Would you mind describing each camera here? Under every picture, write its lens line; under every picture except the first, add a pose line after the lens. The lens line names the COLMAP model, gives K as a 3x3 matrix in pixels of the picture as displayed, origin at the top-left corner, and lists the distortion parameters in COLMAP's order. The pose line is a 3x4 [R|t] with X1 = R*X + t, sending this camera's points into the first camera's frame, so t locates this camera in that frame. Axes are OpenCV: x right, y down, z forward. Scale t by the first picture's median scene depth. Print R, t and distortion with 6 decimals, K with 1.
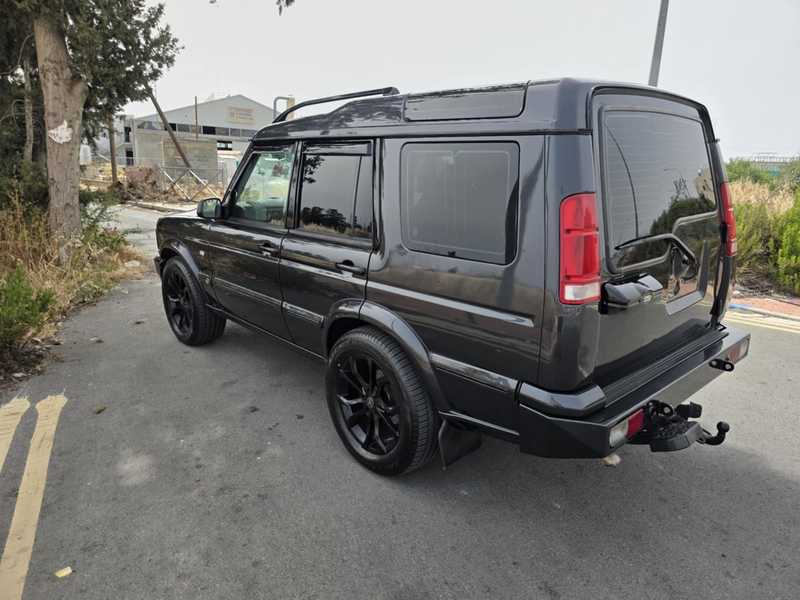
lens RADIAL K [[538.9, 0, 394.4], [0, 538.9, 292.0], [0, 0, 1]] dist [0.051329, -0.048438]
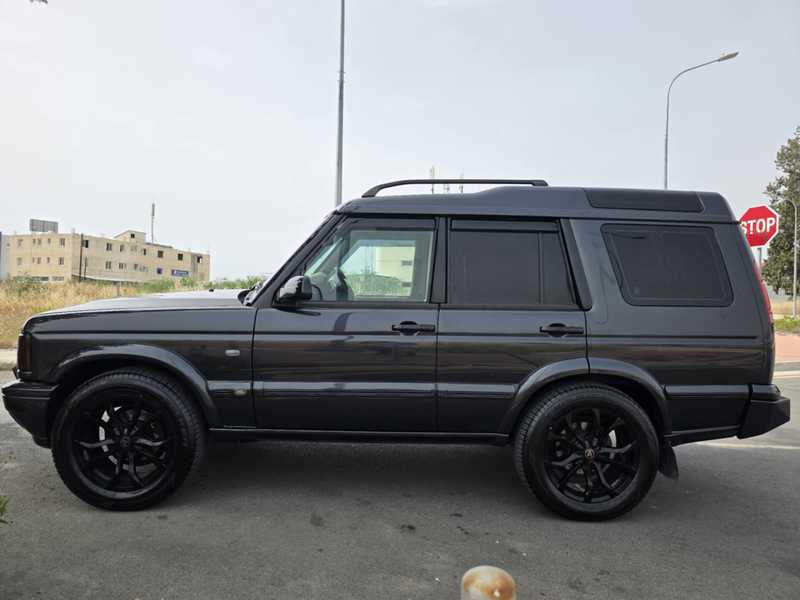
lens RADIAL K [[538.9, 0, 394.4], [0, 538.9, 292.0], [0, 0, 1]] dist [0.051329, -0.048438]
pose [[0.651504, -0.004102, 0.758634, -1.080026], [0.164028, 0.977094, -0.135581, -0.026461], [-0.740700, 0.212769, 0.637254, 0.511555]]
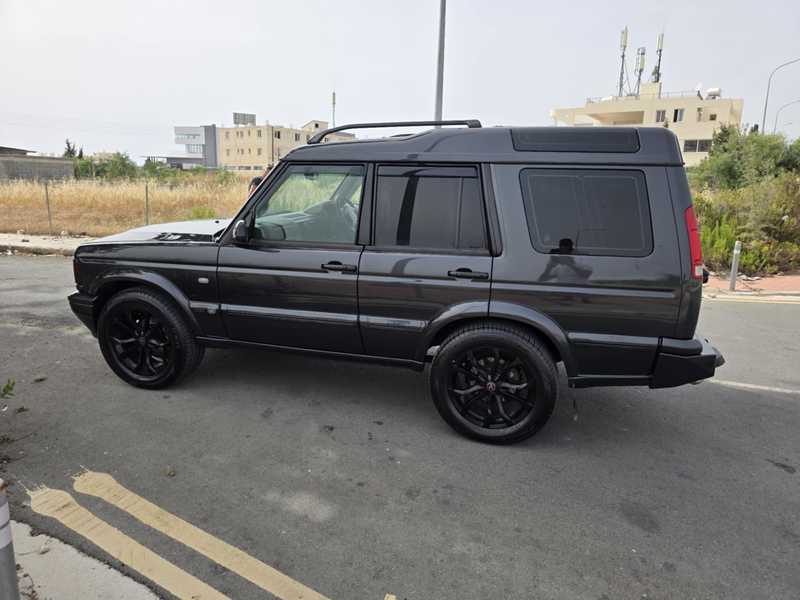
lens RADIAL K [[538.9, 0, 394.4], [0, 538.9, 292.0], [0, 0, 1]] dist [0.051329, -0.048438]
pose [[0.853839, -0.115968, 0.507454, -0.770884], [0.120670, 0.992408, 0.023755, -0.051917], [-0.506357, 0.040952, 0.861351, 0.081062]]
